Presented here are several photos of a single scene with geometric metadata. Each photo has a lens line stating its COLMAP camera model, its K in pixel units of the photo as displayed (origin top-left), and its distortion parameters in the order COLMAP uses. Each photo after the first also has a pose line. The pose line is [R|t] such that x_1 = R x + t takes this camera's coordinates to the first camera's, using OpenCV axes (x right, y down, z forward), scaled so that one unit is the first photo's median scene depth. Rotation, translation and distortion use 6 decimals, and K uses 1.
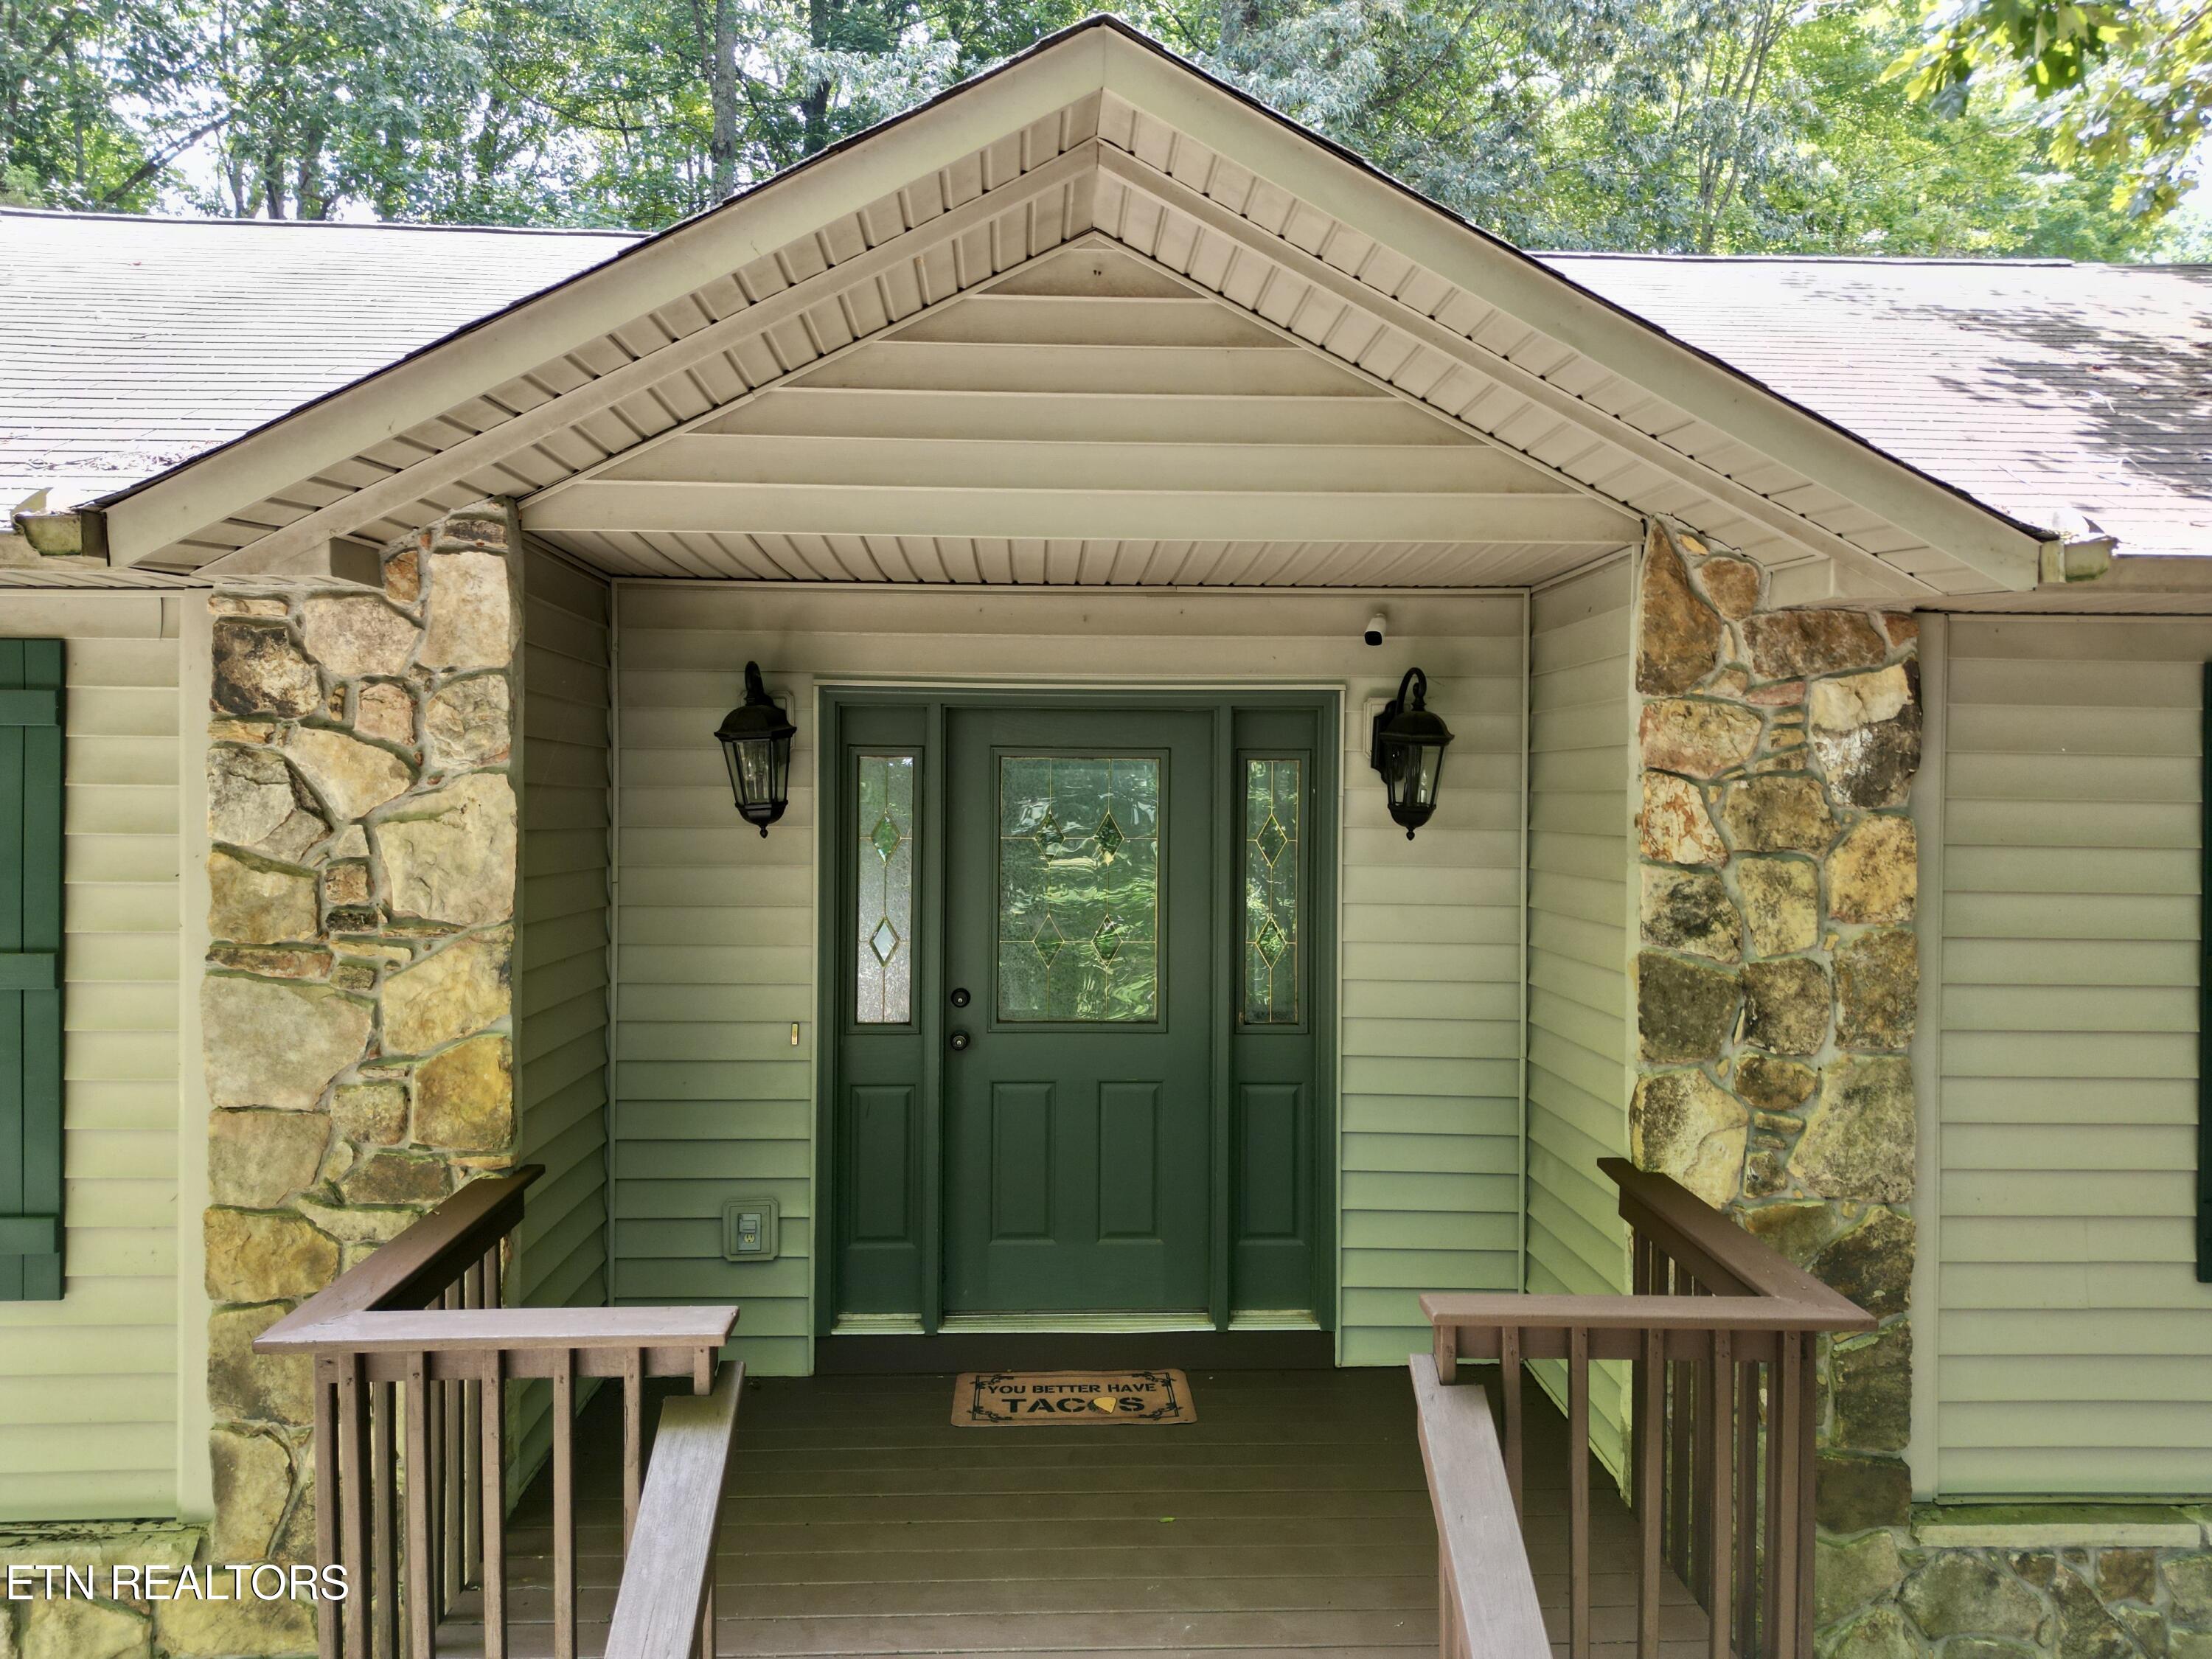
lens RADIAL K [[1549.1, 0, 1097.1], [0, 1549.1, 815.3], [0, 0, 1]] dist [0.051765, -0.028687]
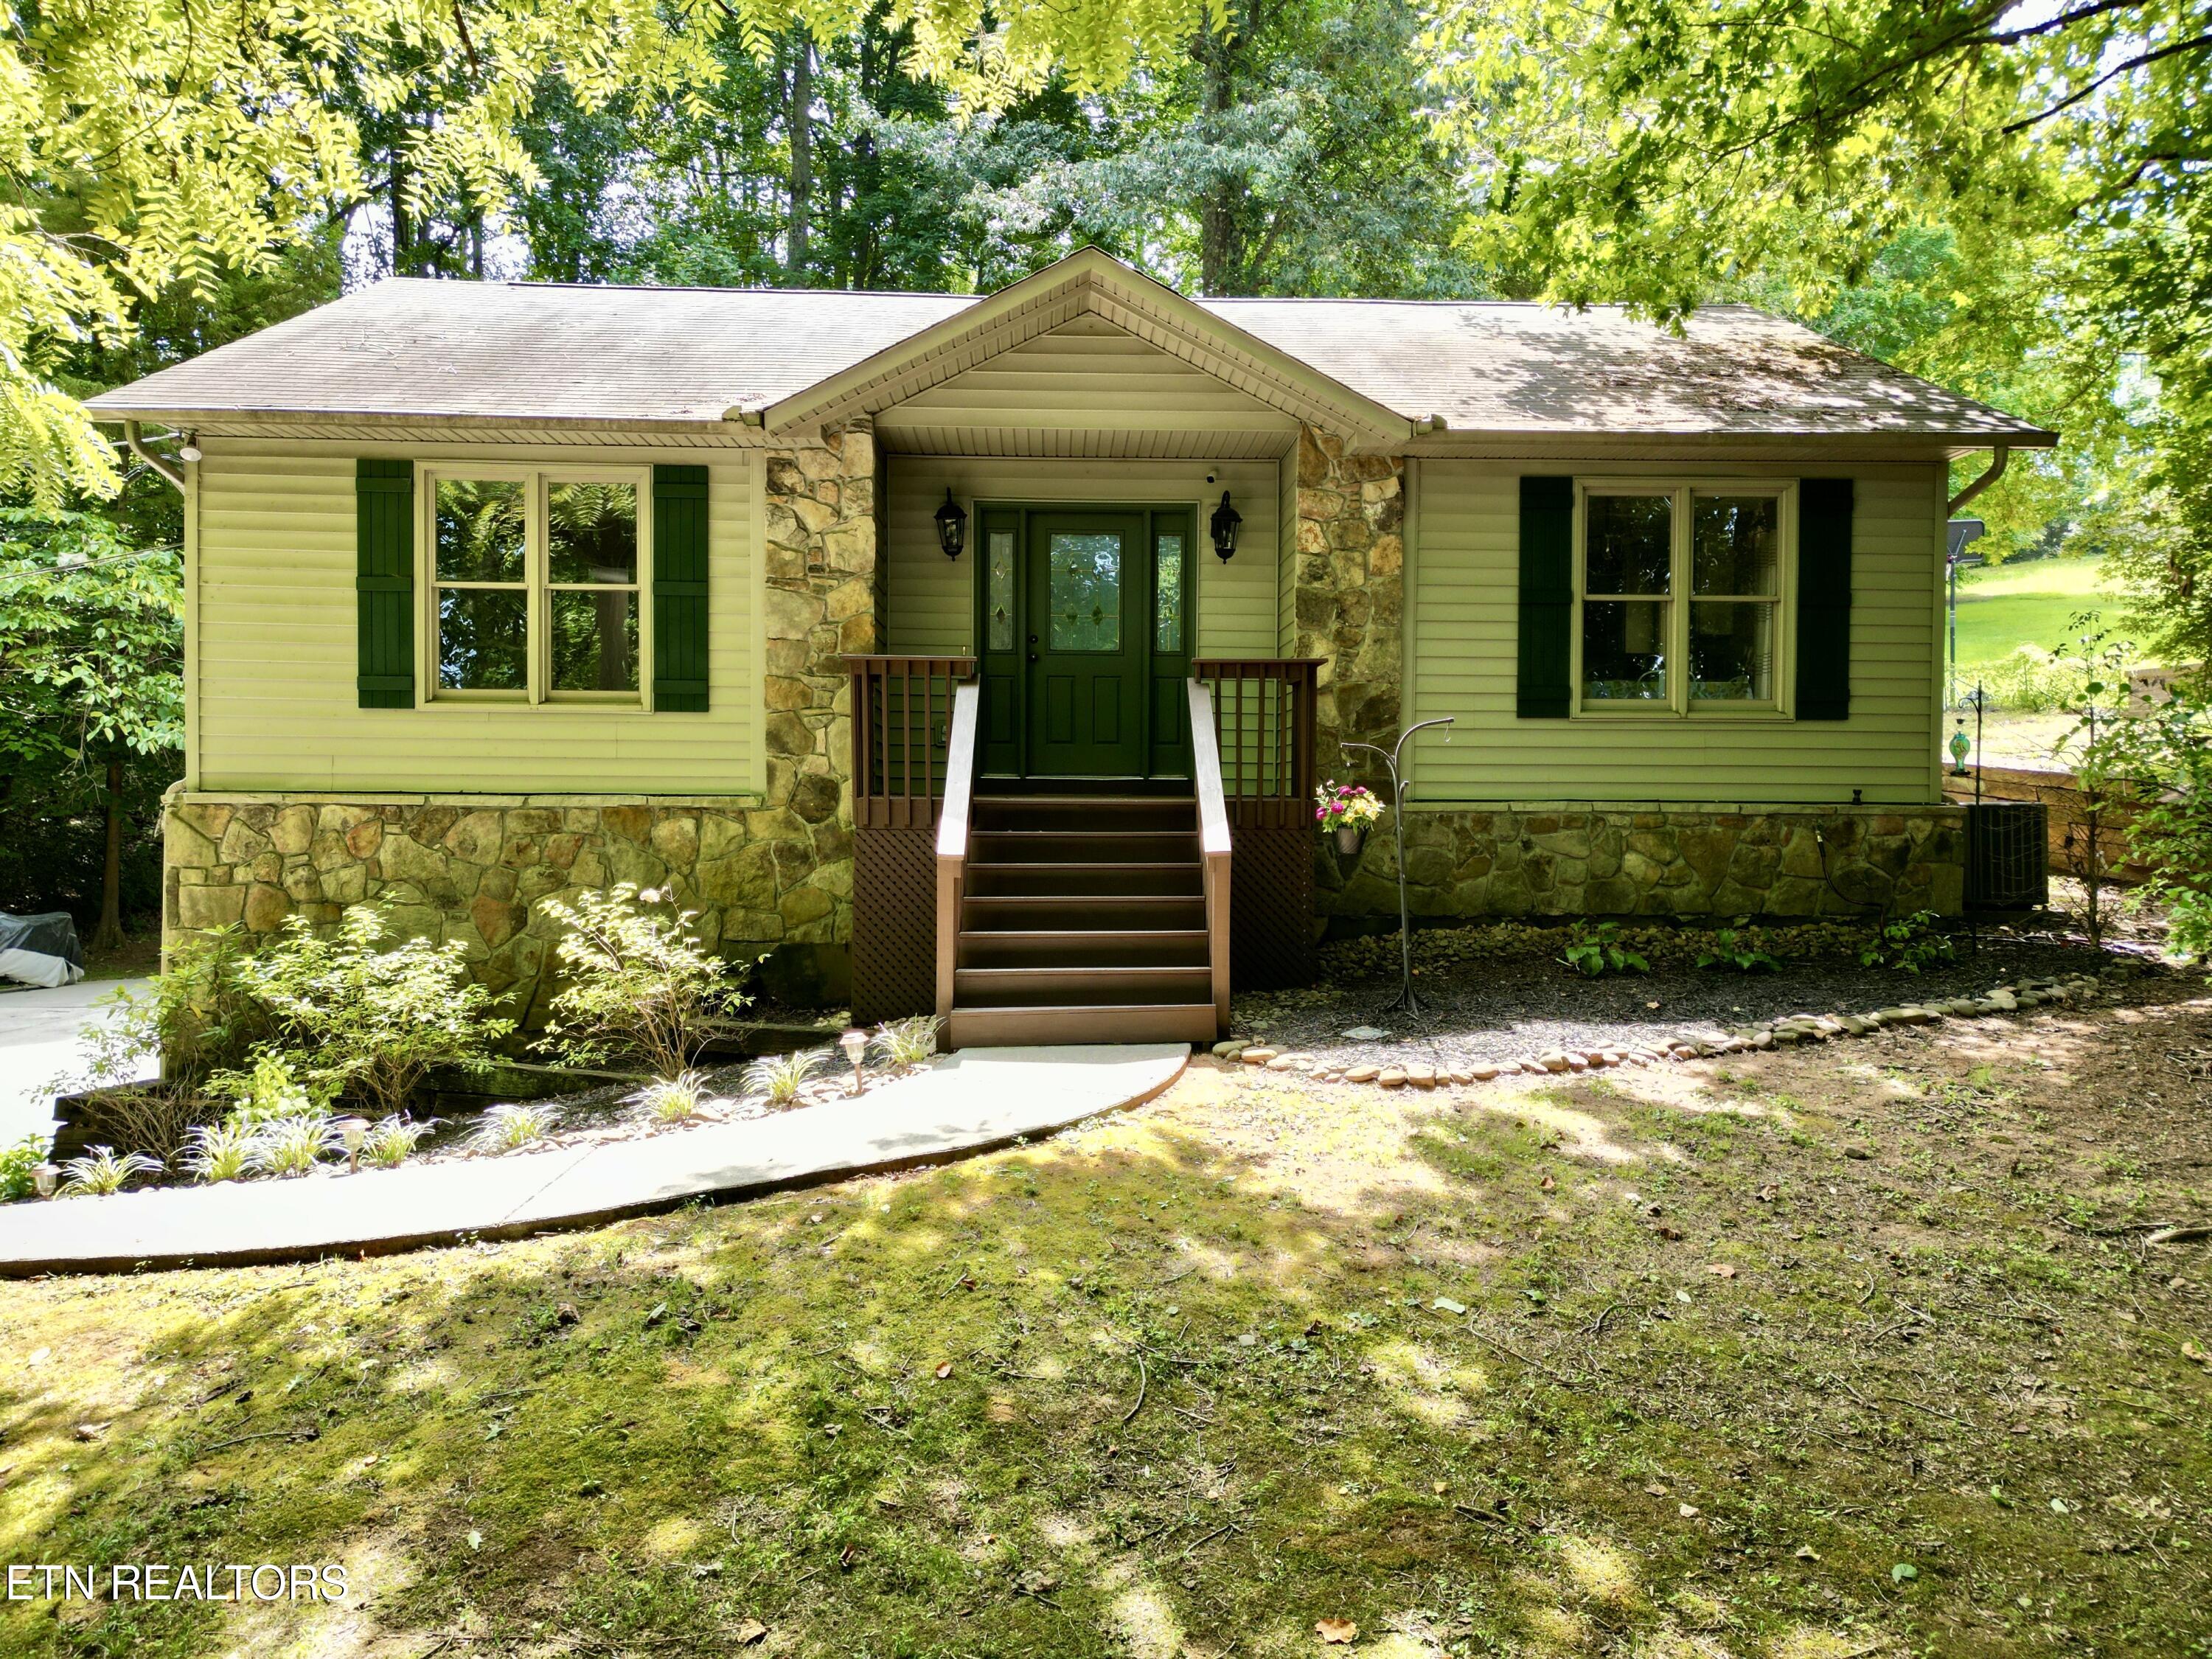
lens RADIAL K [[1549.1, 0, 1109.9], [0, 1549.1, 833.1], [0, 0, 1]] dist [0.051765, -0.028687]
pose [[0.999989, -0.004064, -0.002309, 0.036633], [0.004091, 0.999923, 0.011751, 0.469116], [0.002261, -0.011760, 0.999928, -1.616949]]
